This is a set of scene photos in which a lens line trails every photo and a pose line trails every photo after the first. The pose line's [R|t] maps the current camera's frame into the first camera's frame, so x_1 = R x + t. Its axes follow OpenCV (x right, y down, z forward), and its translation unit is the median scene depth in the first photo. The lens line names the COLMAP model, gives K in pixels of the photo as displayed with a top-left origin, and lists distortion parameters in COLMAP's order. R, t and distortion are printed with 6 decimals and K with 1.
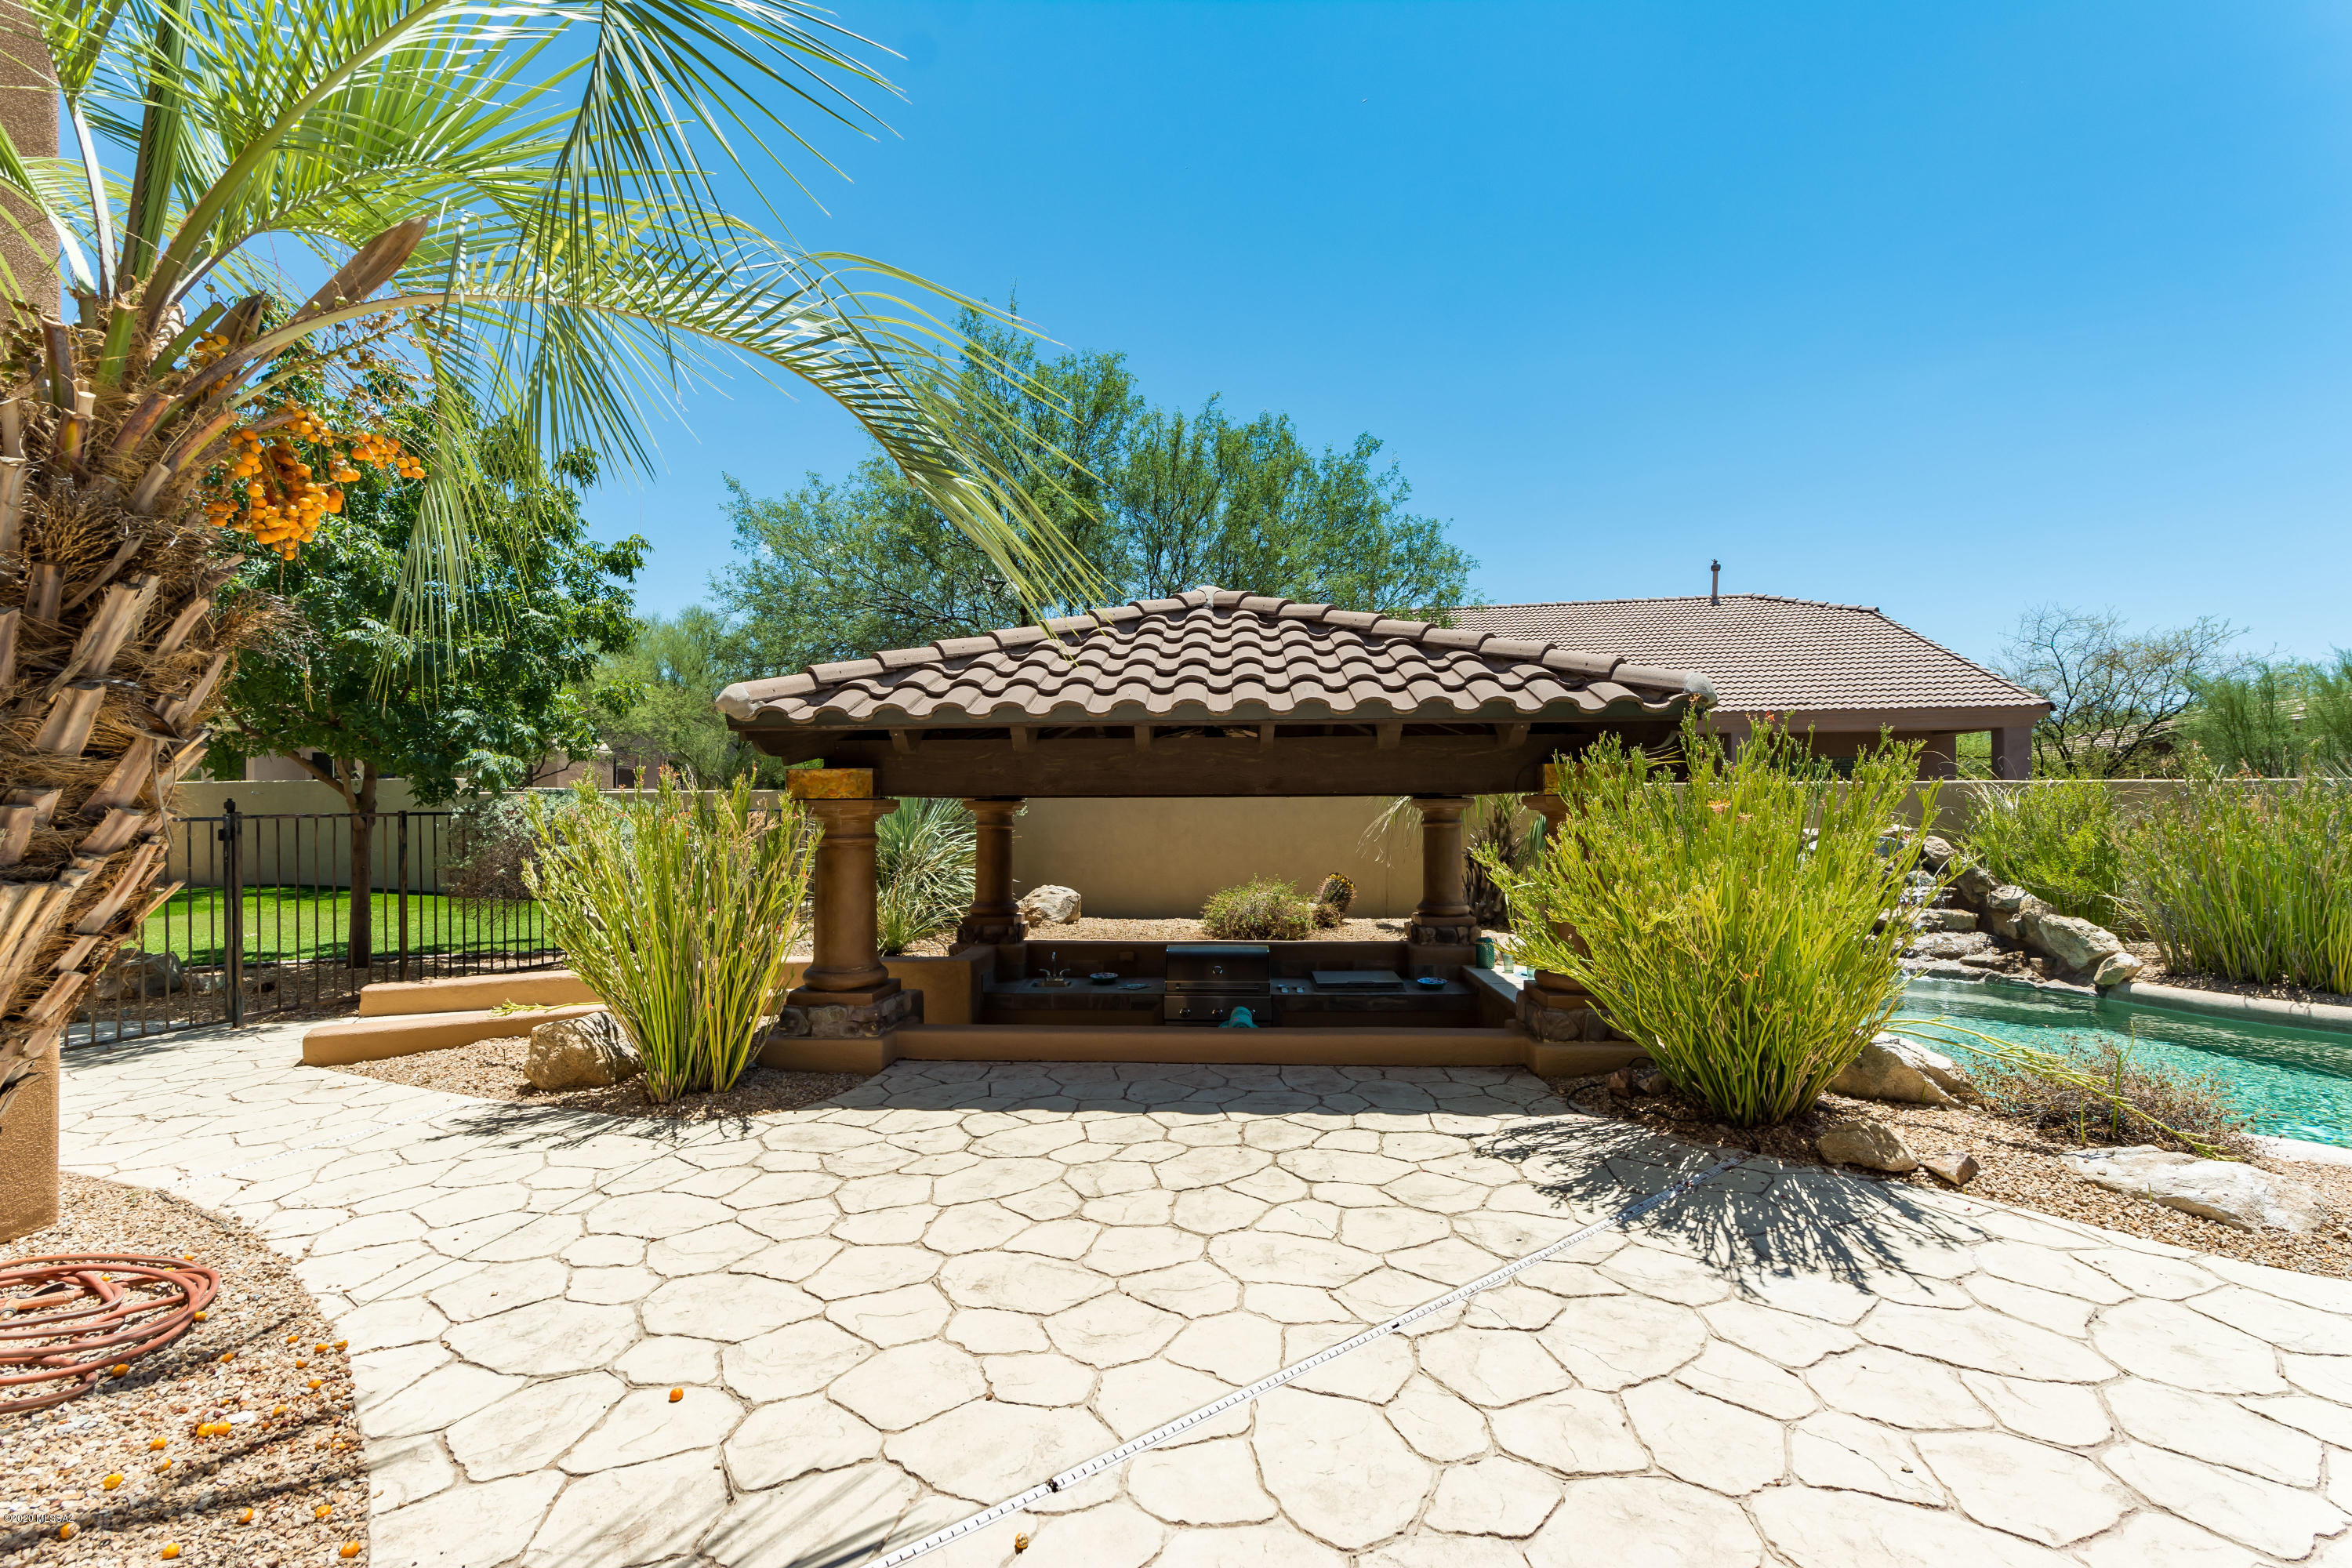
lens RADIAL K [[1023.2, 0, 1186.8], [0, 1023.2, 796.3], [0, 0, 1]] dist [-0.003044, 0.002657]
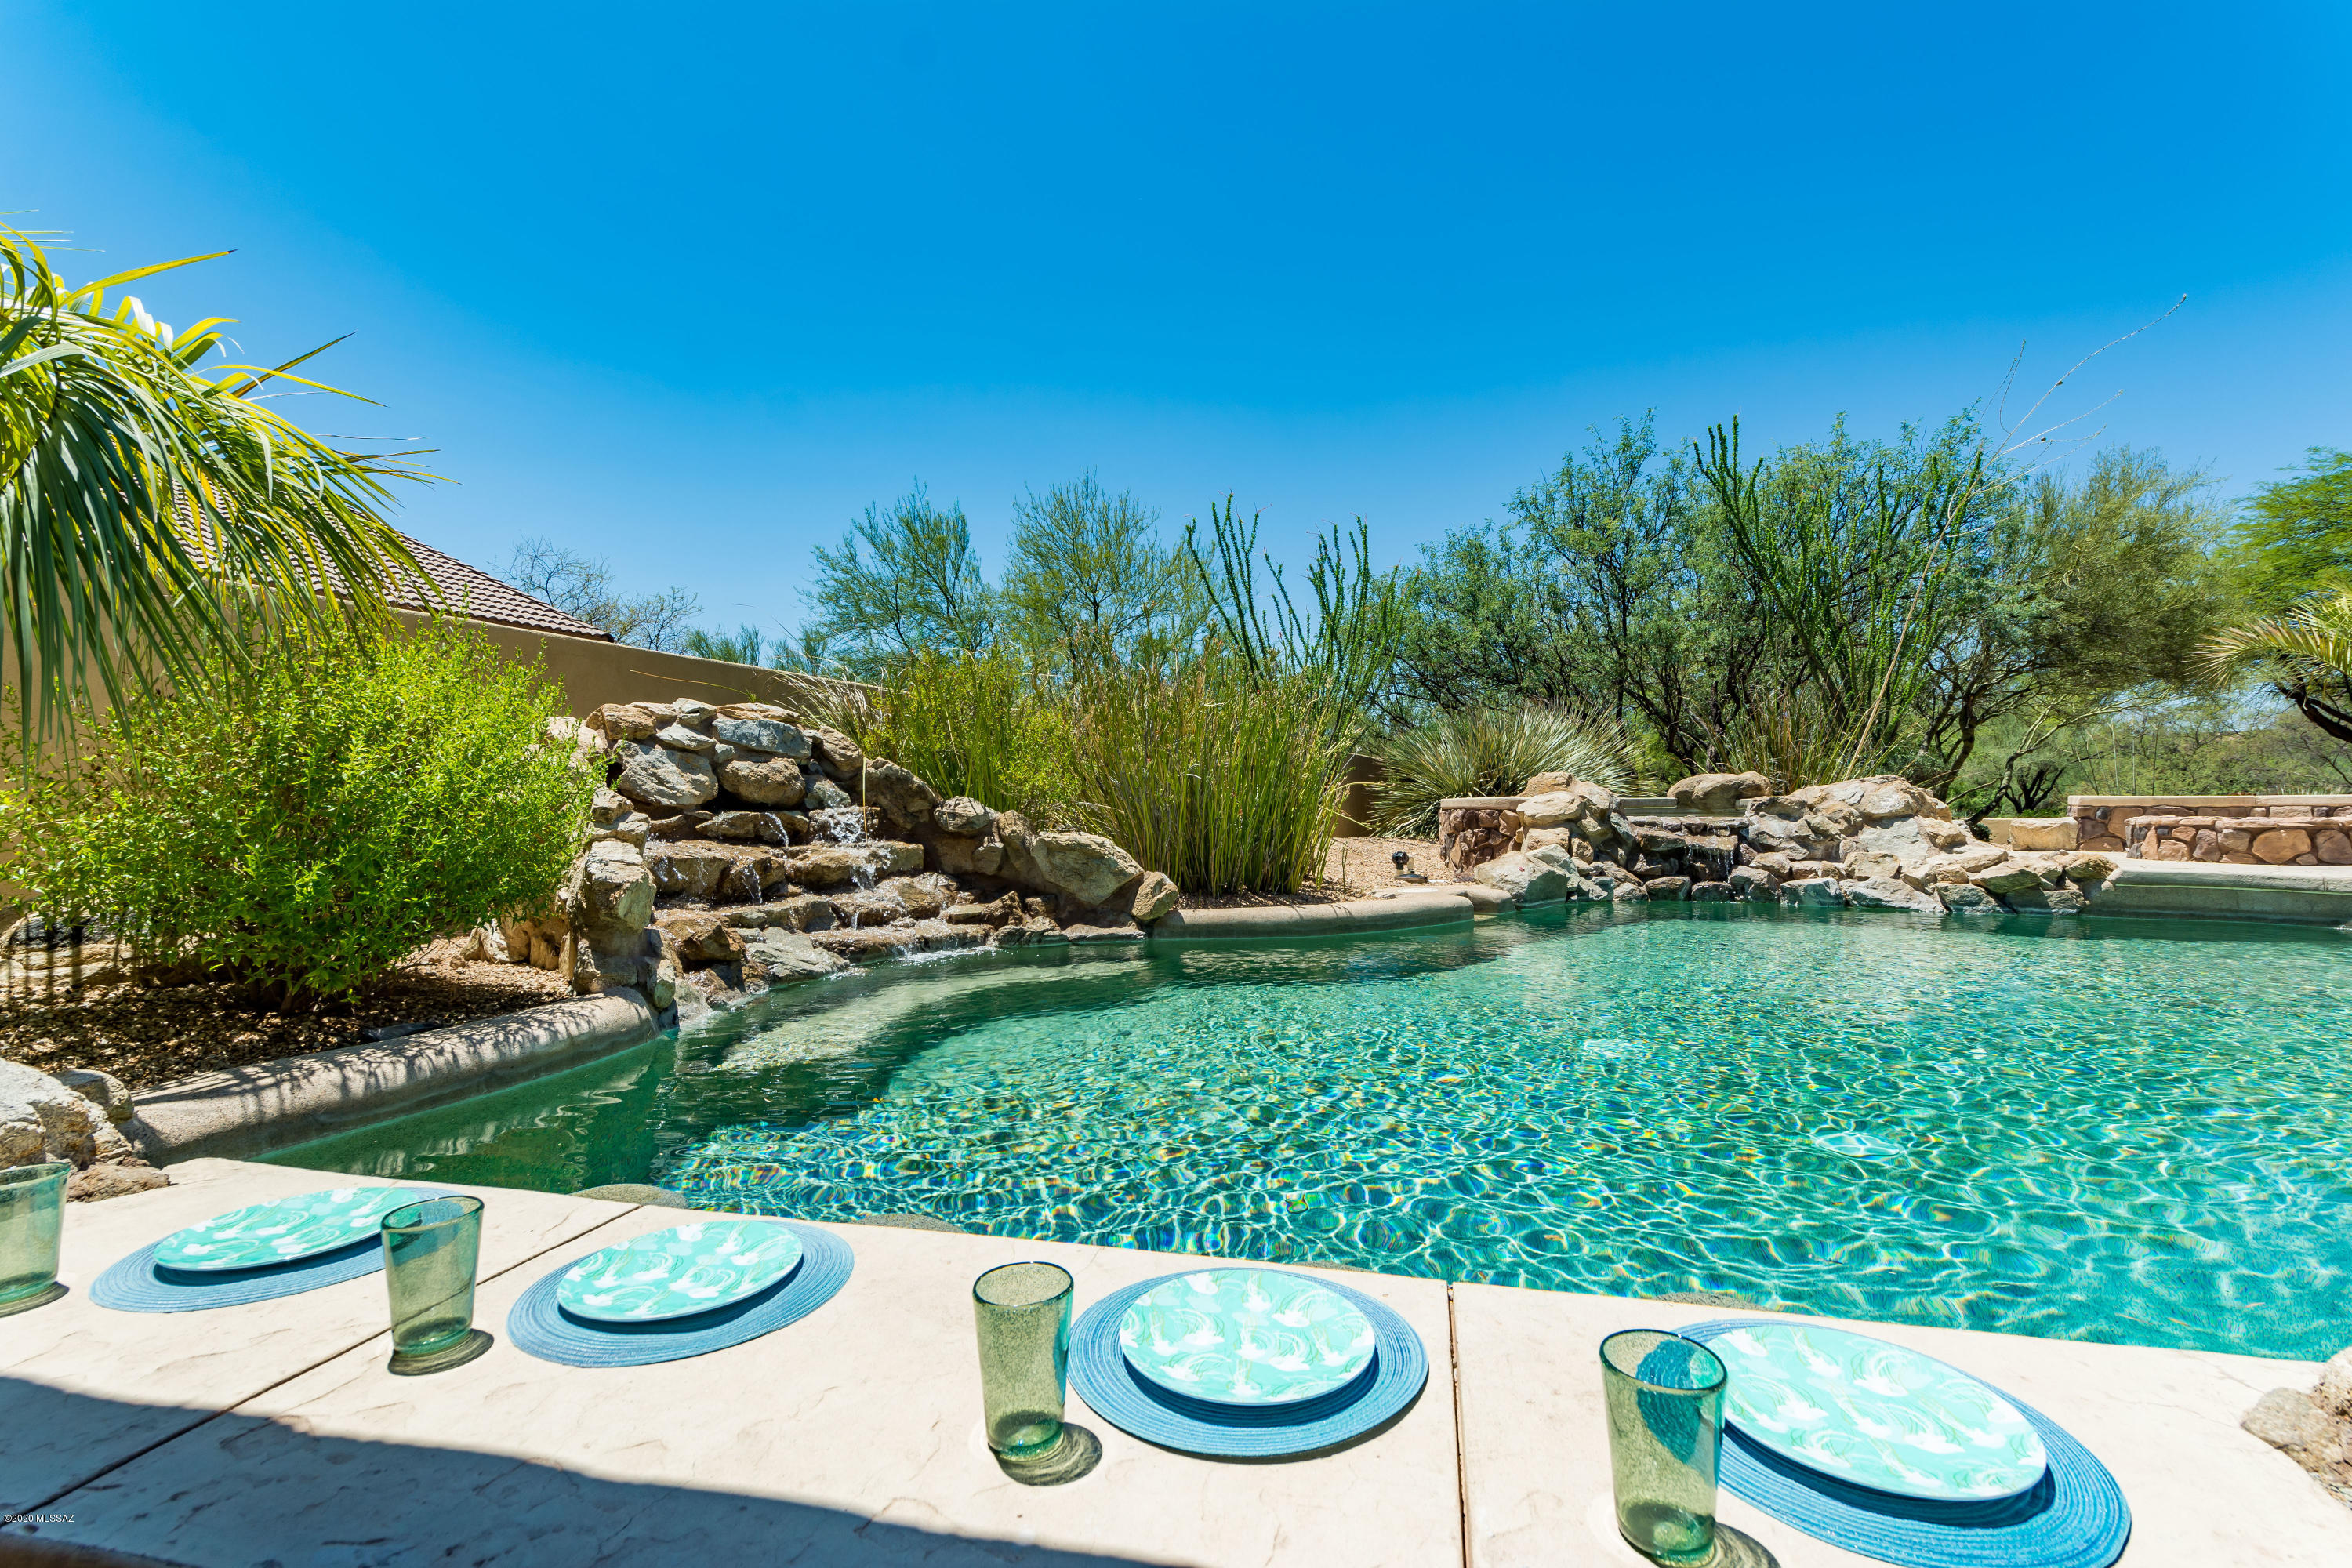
lens RADIAL K [[1023.2, 0, 1180.1], [0, 1023.2, 786.0], [0, 0, 1]] dist [-0.003044, 0.002657]
pose [[0.171855, 0.018915, 0.984941, 0.204149], [-0.001380, 0.999819, -0.018960, 0.103257], [-0.985121, 0.001899, 0.171850, 0.835261]]
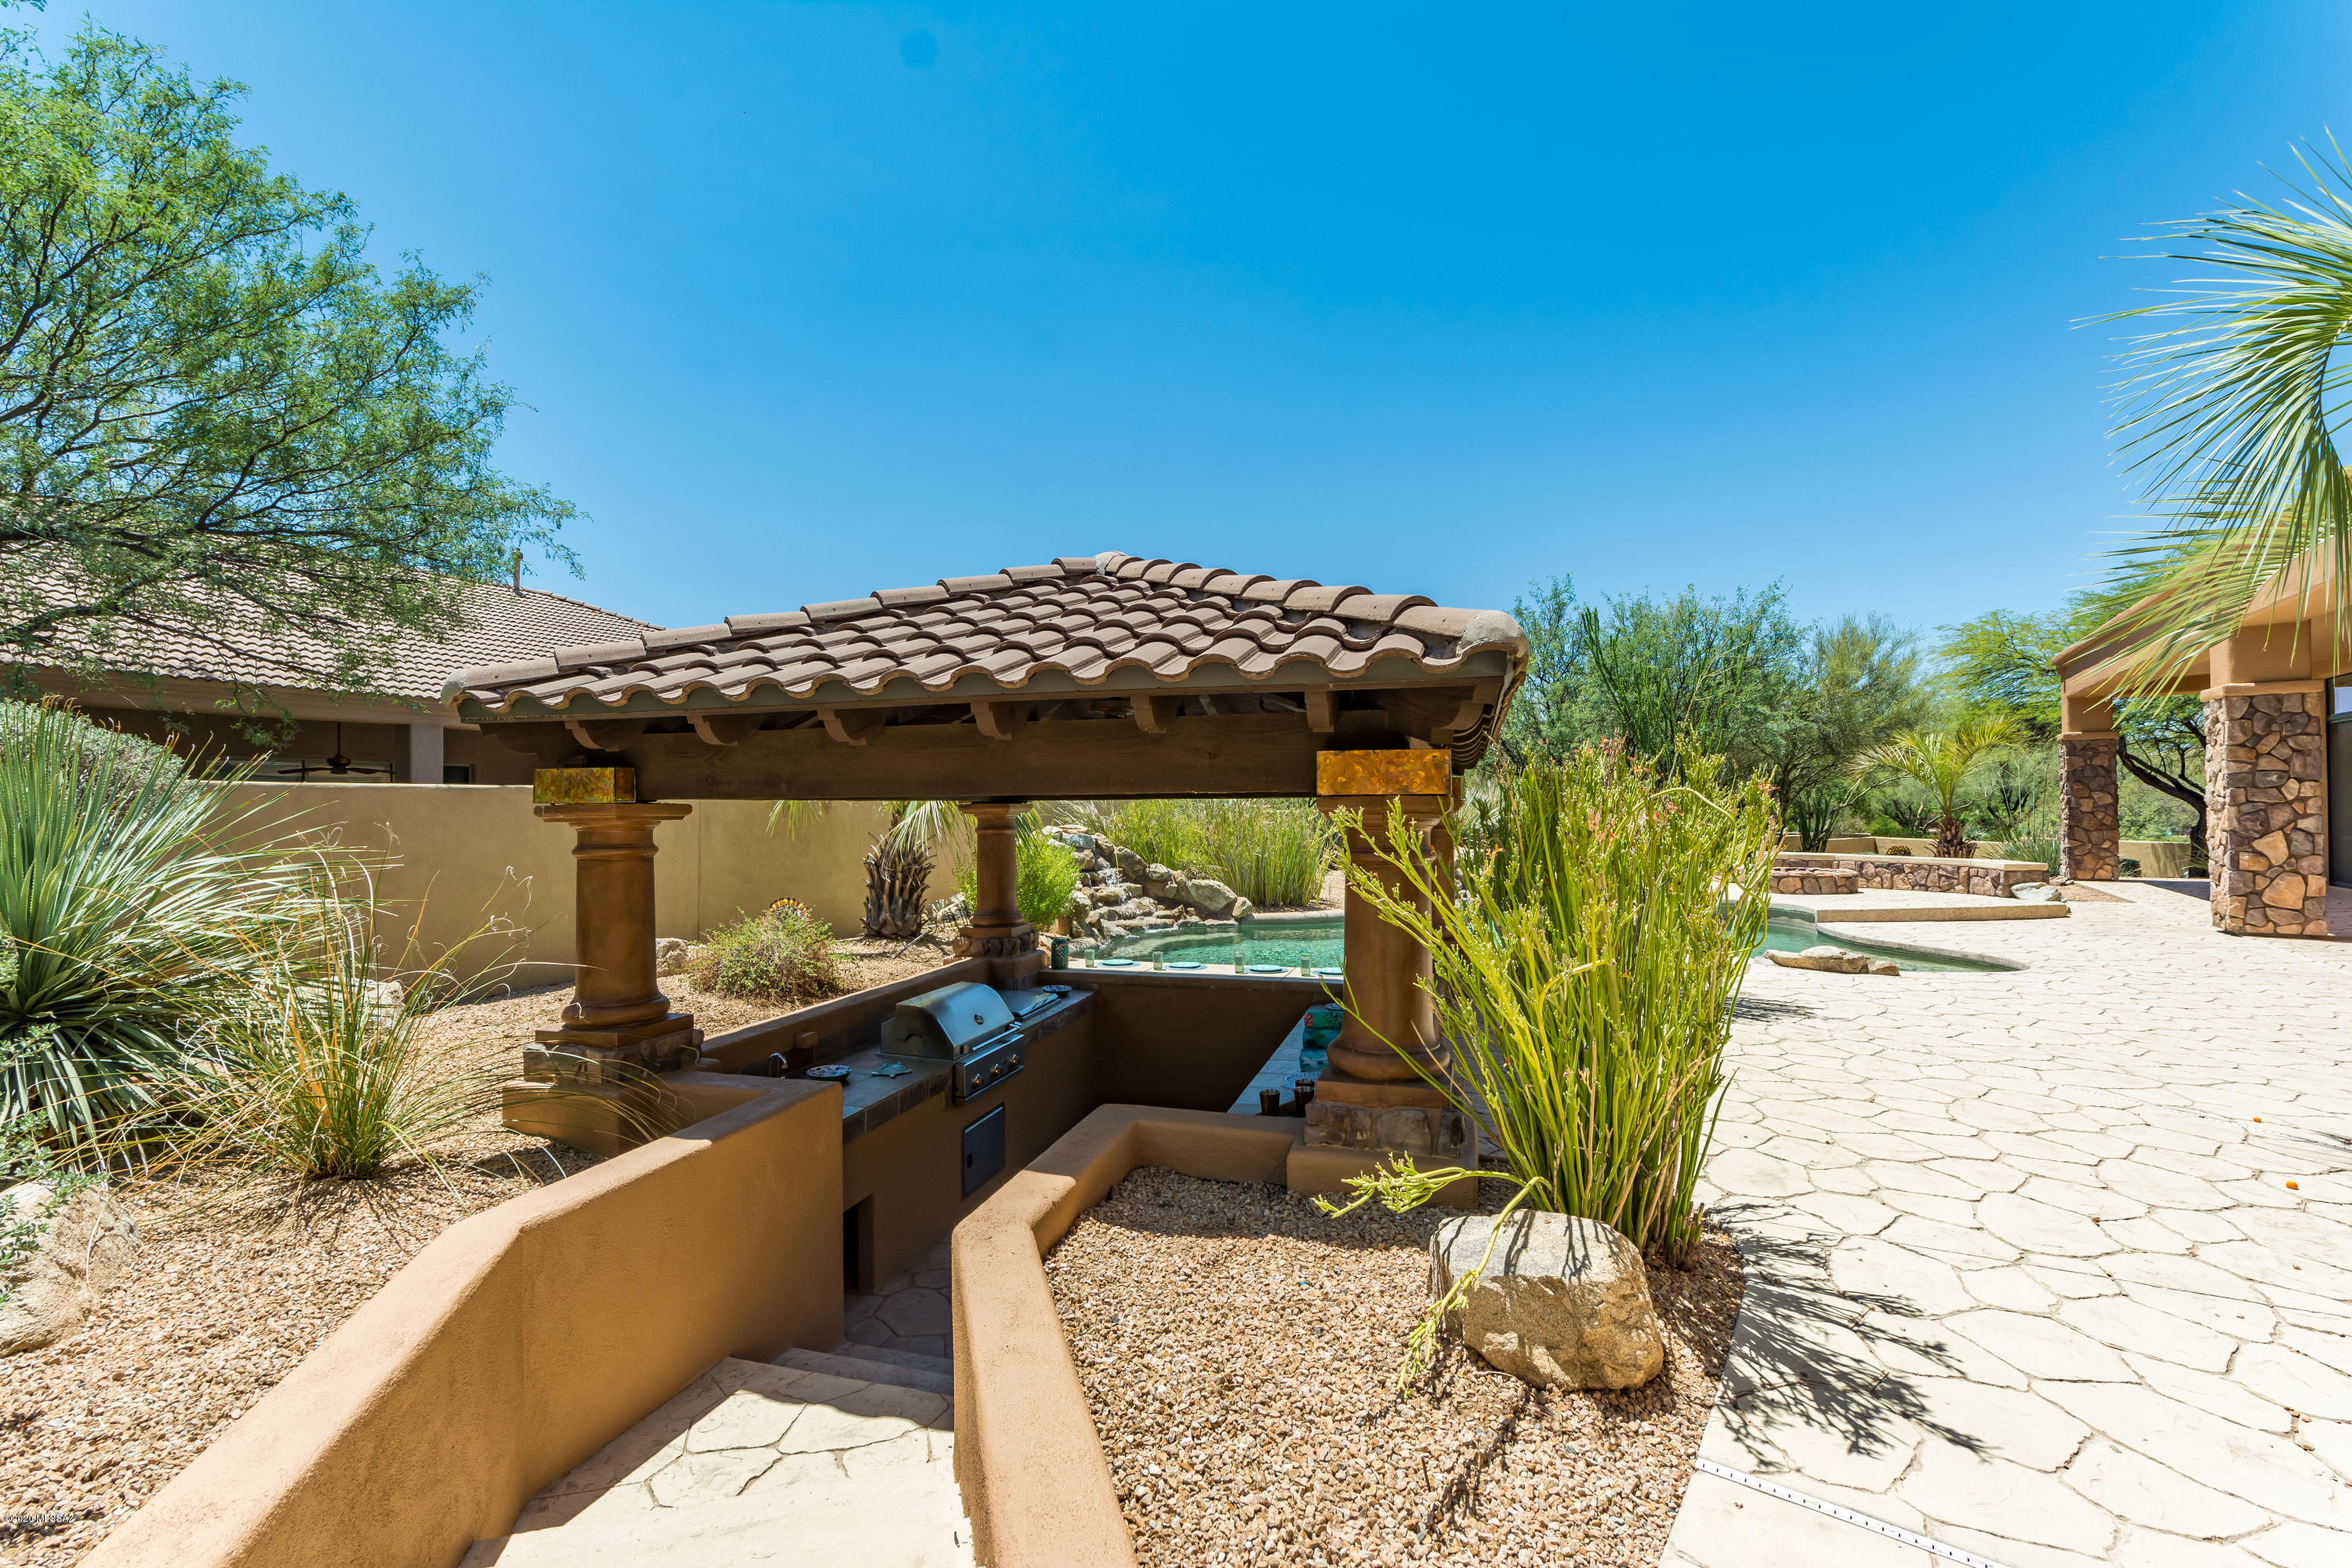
lens RADIAL K [[1023.2, 0, 1178.9], [0, 1023.2, 791.2], [0, 0, 1]] dist [-0.003044, 0.002657]
pose [[0.234297, 0.016880, 0.972018, -0.726245], [-0.000337, 0.999851, -0.017282, 0.007526], [-0.972165, 0.003721, 0.234268, 0.686333]]
